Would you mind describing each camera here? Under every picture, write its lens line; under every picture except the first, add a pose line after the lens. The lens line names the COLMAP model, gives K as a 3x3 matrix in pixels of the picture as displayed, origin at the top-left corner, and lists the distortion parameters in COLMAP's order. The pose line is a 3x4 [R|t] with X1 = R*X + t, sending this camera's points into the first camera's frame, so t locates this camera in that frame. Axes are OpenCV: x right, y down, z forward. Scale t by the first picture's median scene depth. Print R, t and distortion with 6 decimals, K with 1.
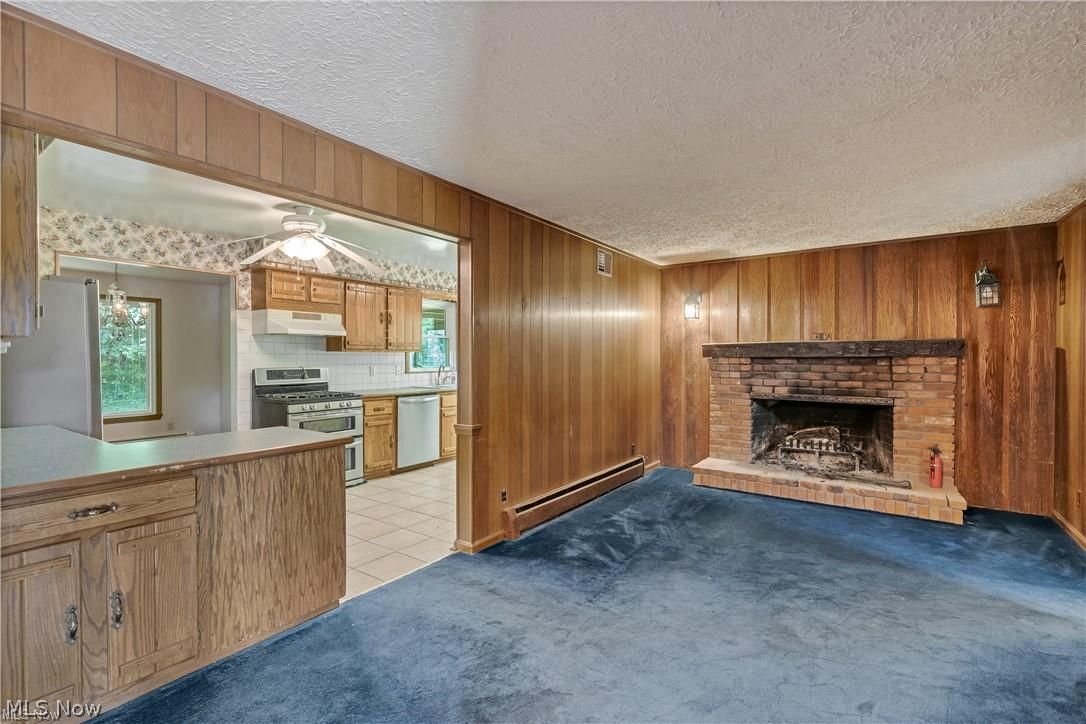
lens RADIAL K [[498.2, 0, 545.9], [0, 498.2, 362.1], [0, 0, 1]] dist [-0.004692, 0.002203]
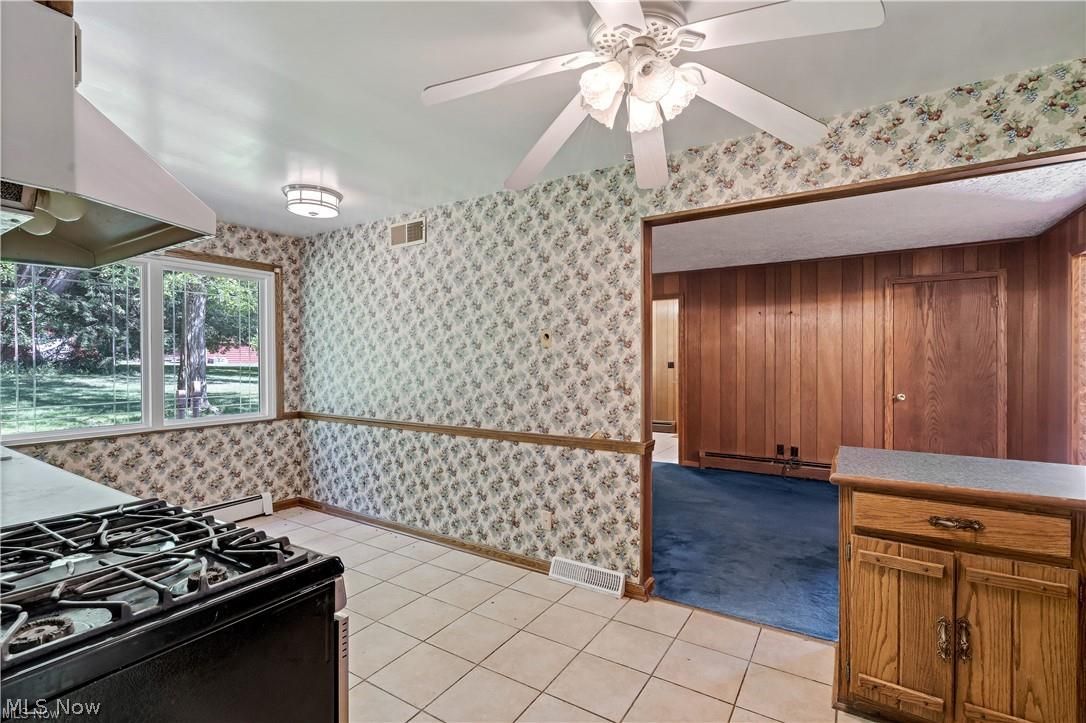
lens RADIAL K [[498.2, 0, 548.6], [0, 498.2, 363.2], [0, 0, 1]] dist [-0.004692, 0.002203]
pose [[-0.047930, -0.007325, 0.998824, -0.683427], [0.009133, 0.999928, 0.007772, -0.009250], [-0.998809, 0.009495, -0.047859, 0.820312]]
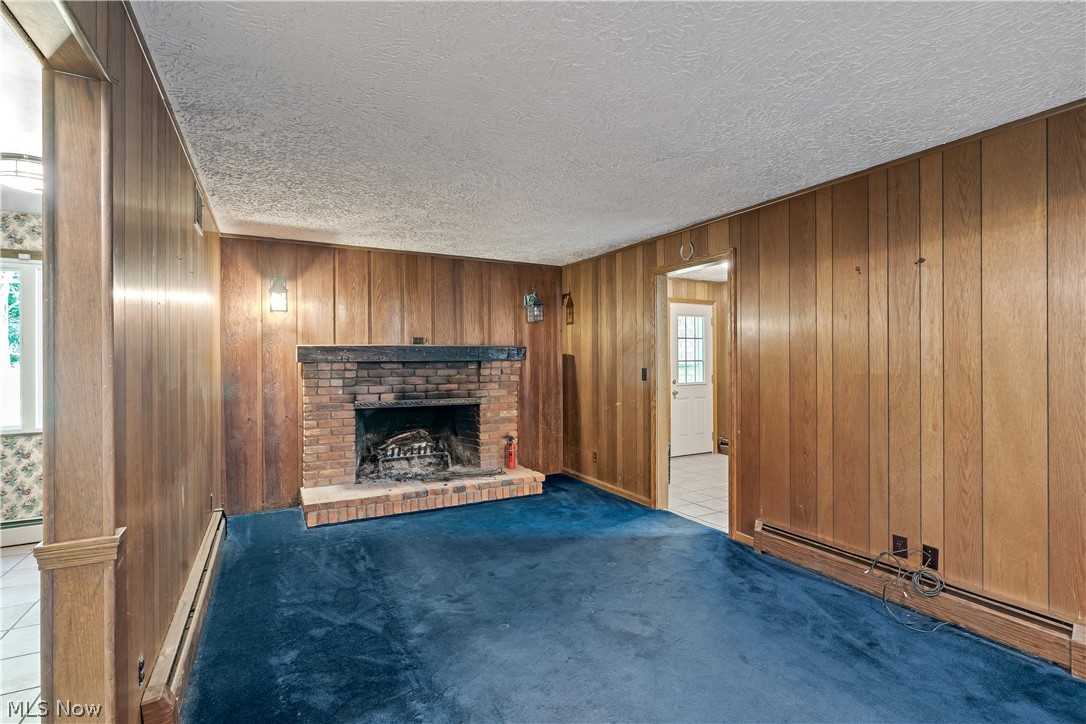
lens RADIAL K [[498.2, 0, 547.0], [0, 498.2, 361.1], [0, 0, 1]] dist [-0.004692, 0.002203]
pose [[0.444320, -0.004427, 0.895857, -0.238281], [0.011179, 0.999937, -0.000603, -0.007301], [-0.895798, 0.010283, 0.444342, 0.339786]]
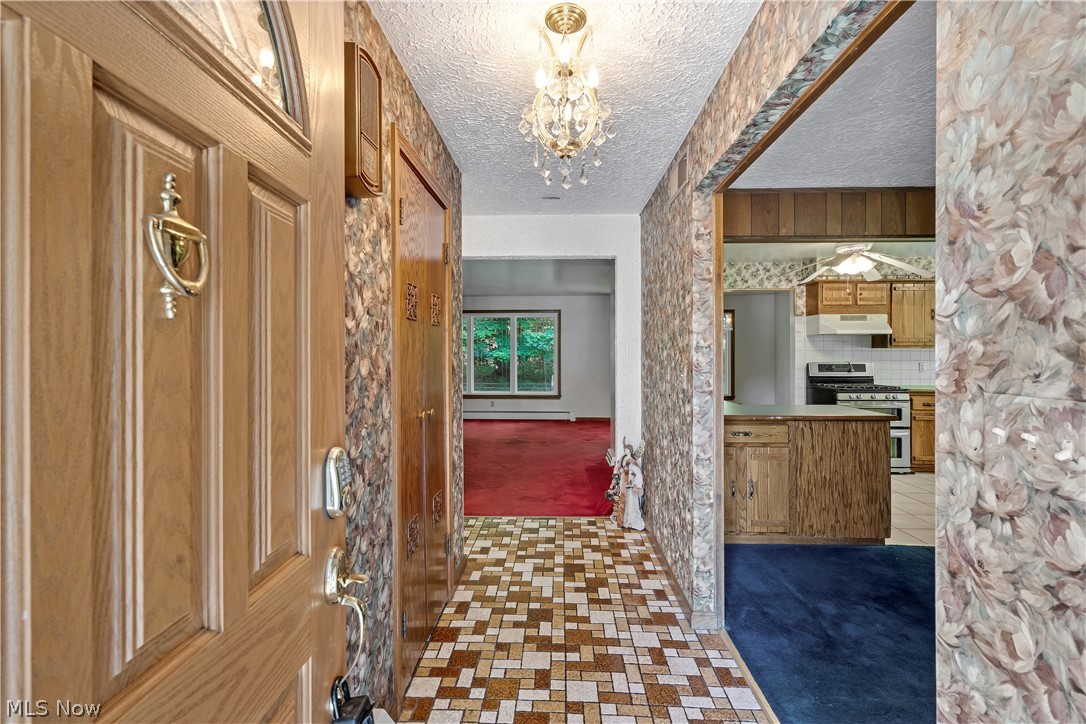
lens RADIAL K [[498.2, 0, 537.3], [0, 498.2, 351.4], [0, 0, 1]] dist [-0.004692, 0.002203]
pose [[0.537960, -0.003270, -0.842964, 0.097834], [-0.008145, 0.999926, -0.009077, 0.001782], [0.842931, 0.011749, 0.537894, -0.238802]]
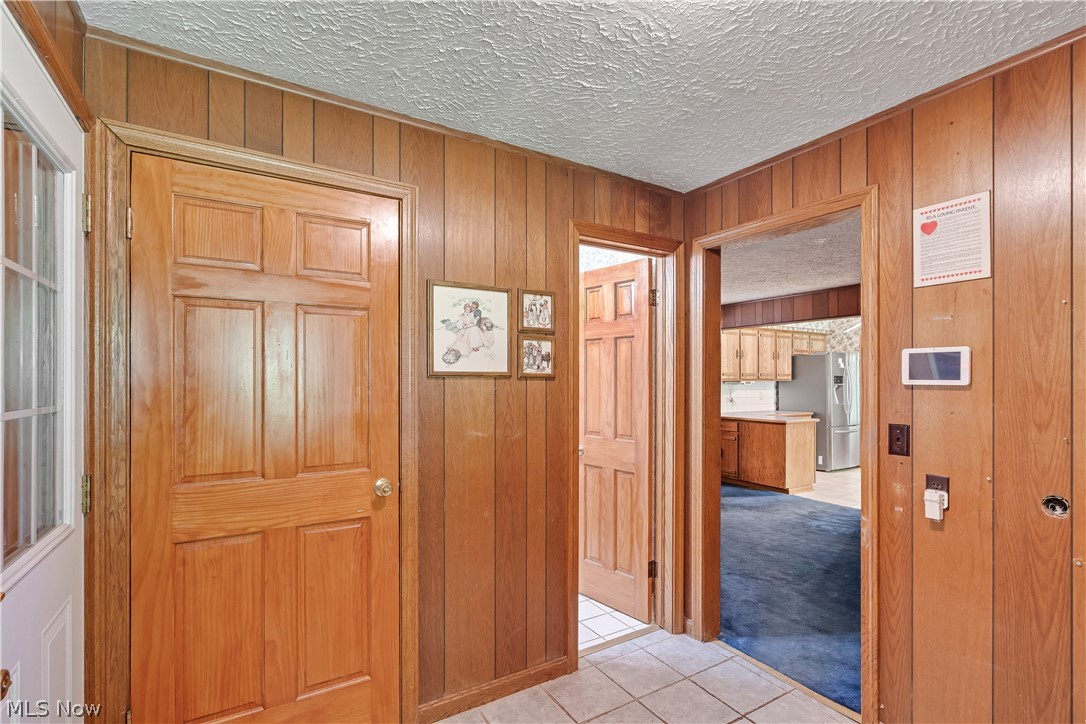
lens RADIAL K [[498.2, 0, 546.1], [0, 498.2, 379.9], [0, 0, 1]] dist [-0.004692, 0.002203]
pose [[-0.398881, -0.004429, -0.916992, 1.140218], [-0.009737, 0.999952, -0.000594, -0.015215], [0.916951, 0.008692, -0.398906, 0.465552]]
